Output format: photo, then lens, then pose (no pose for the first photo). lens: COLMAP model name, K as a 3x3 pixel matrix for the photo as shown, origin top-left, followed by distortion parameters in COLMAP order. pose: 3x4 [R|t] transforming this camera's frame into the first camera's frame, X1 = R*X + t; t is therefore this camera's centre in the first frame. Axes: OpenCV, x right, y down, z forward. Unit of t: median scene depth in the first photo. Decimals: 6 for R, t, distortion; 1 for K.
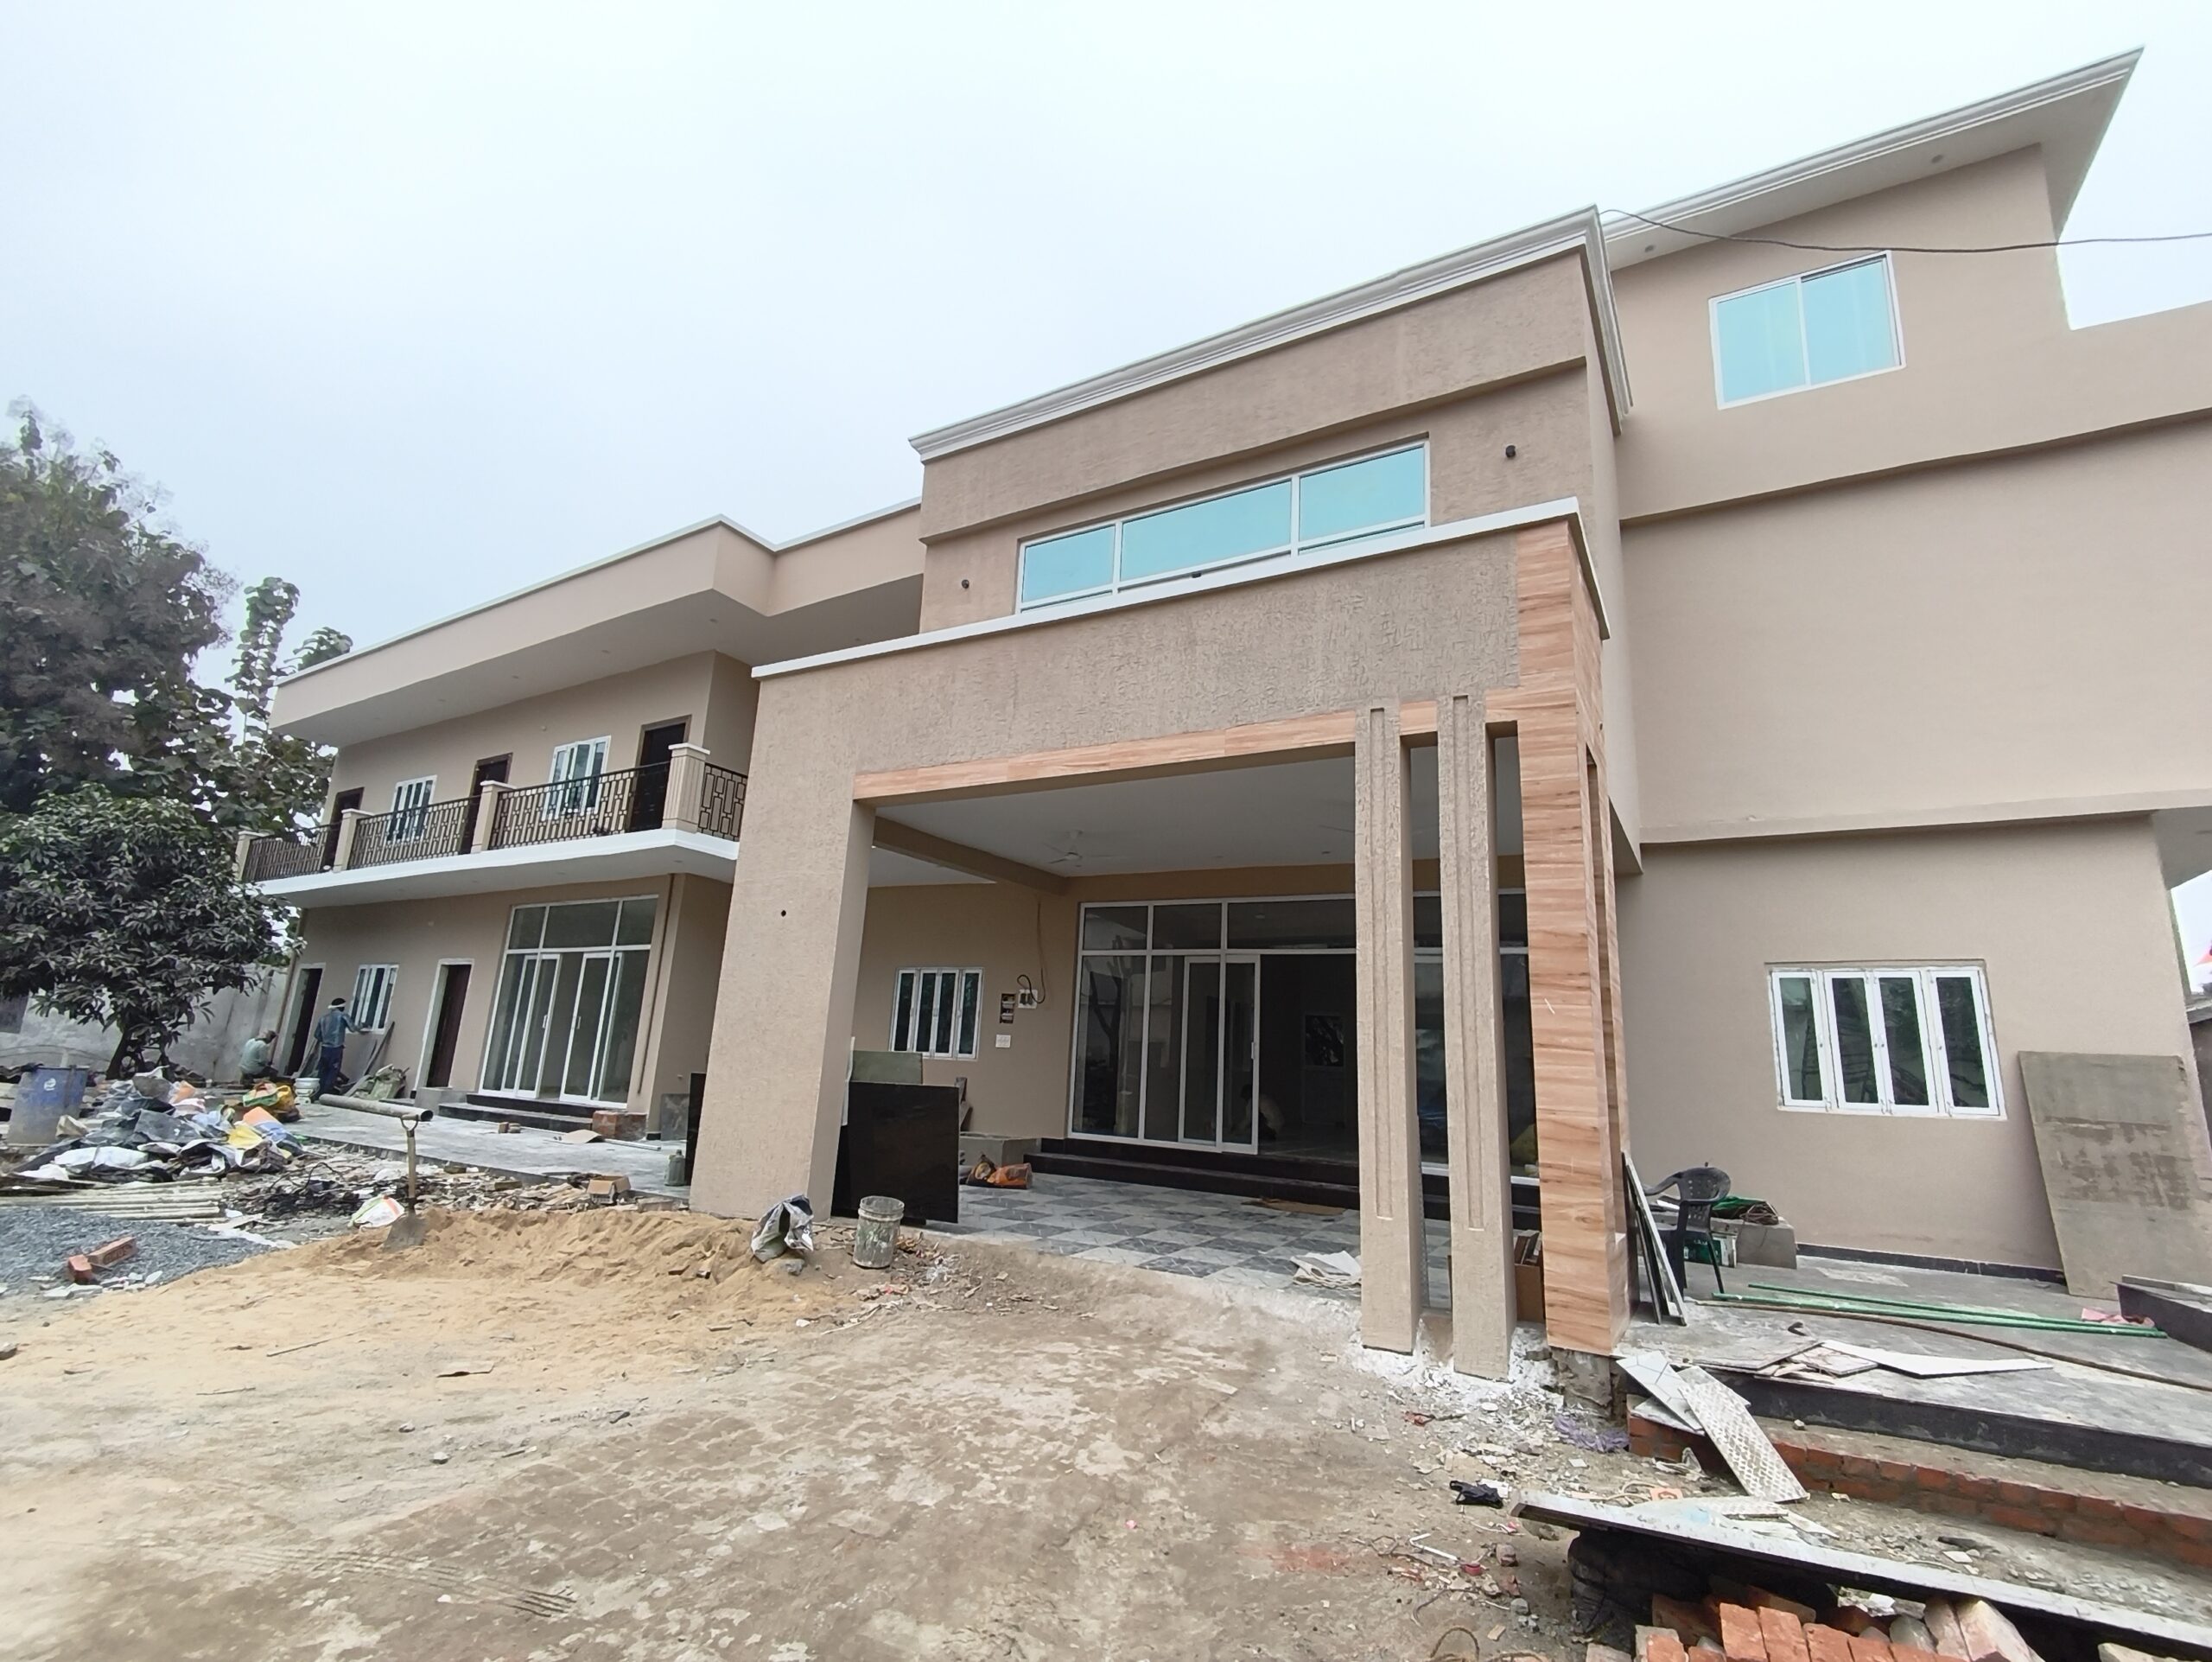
lens RADIAL K [[1035.3, 0, 1119.5], [0, 1035.3, 830.5], [0, 0, 1]] dist [0.004239, -0.006573]
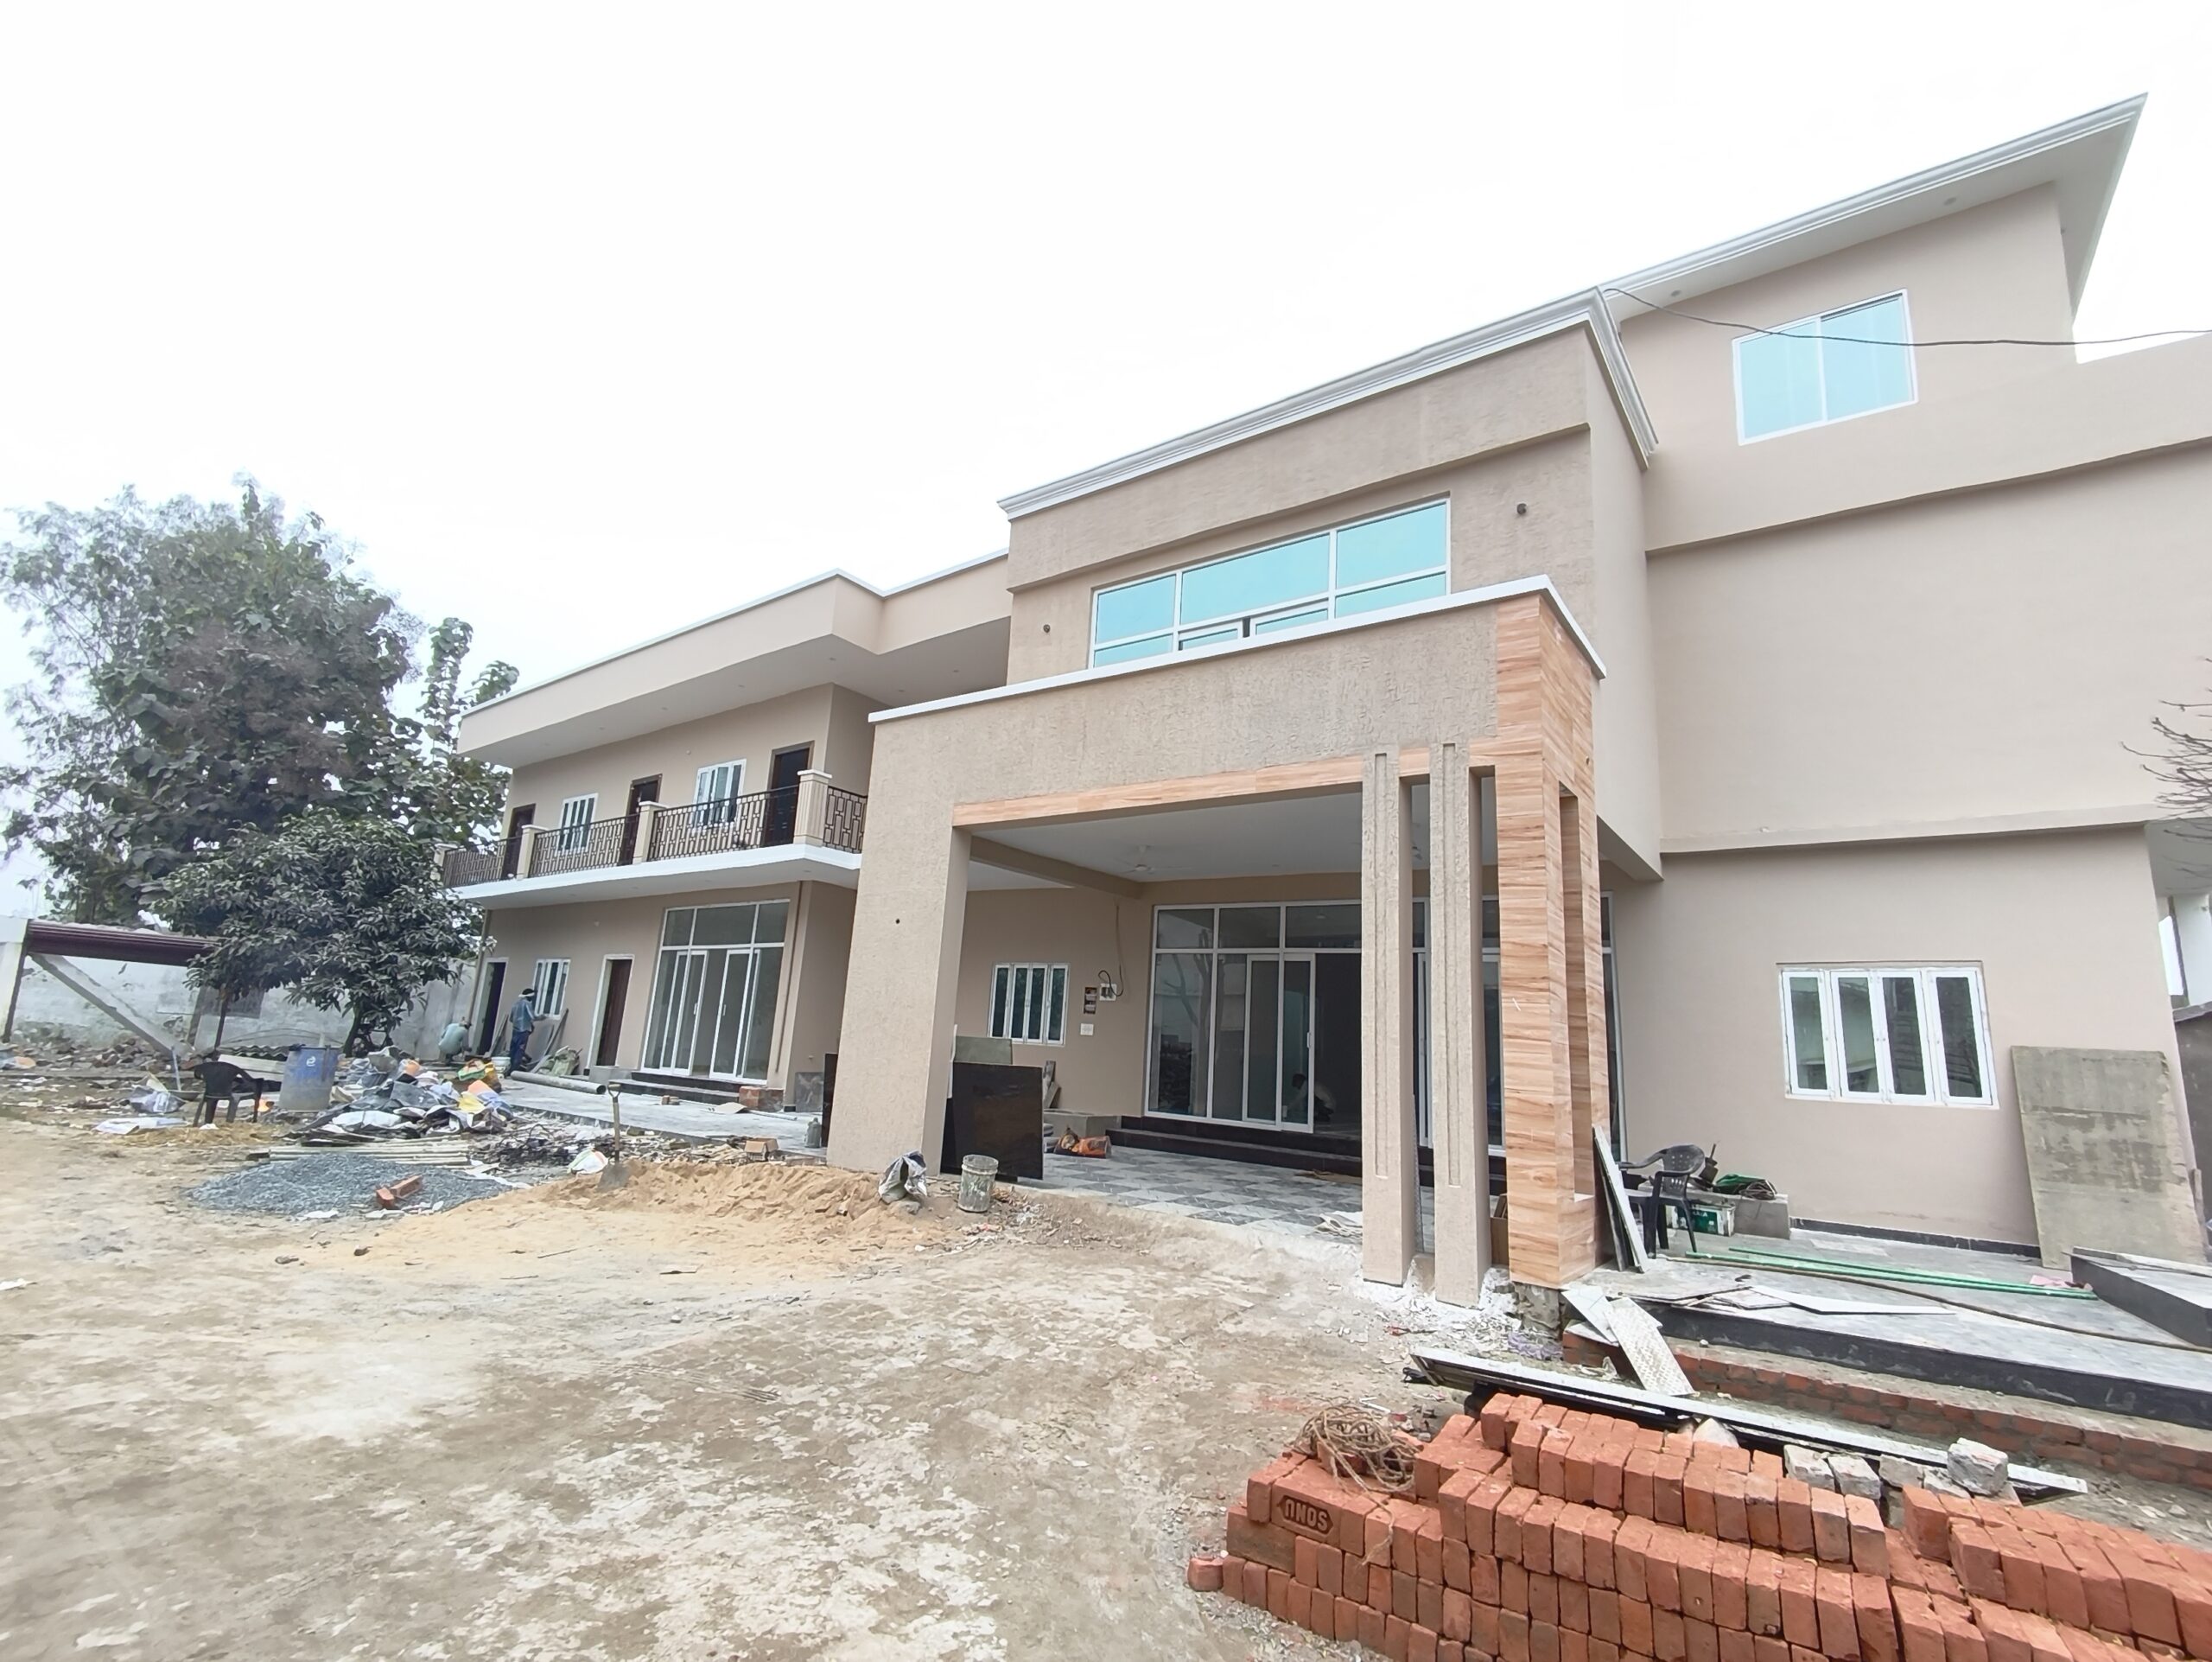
lens RADIAL K [[1035.3, 0, 1109.1], [0, 1035.3, 824.3], [0, 0, 1]] dist [0.004239, -0.006573]
pose [[0.994426, -0.014033, -0.104495, 0.049772], [0.014614, 0.999882, 0.004800, -0.038343], [0.104416, -0.006300, 0.994514, -0.180208]]
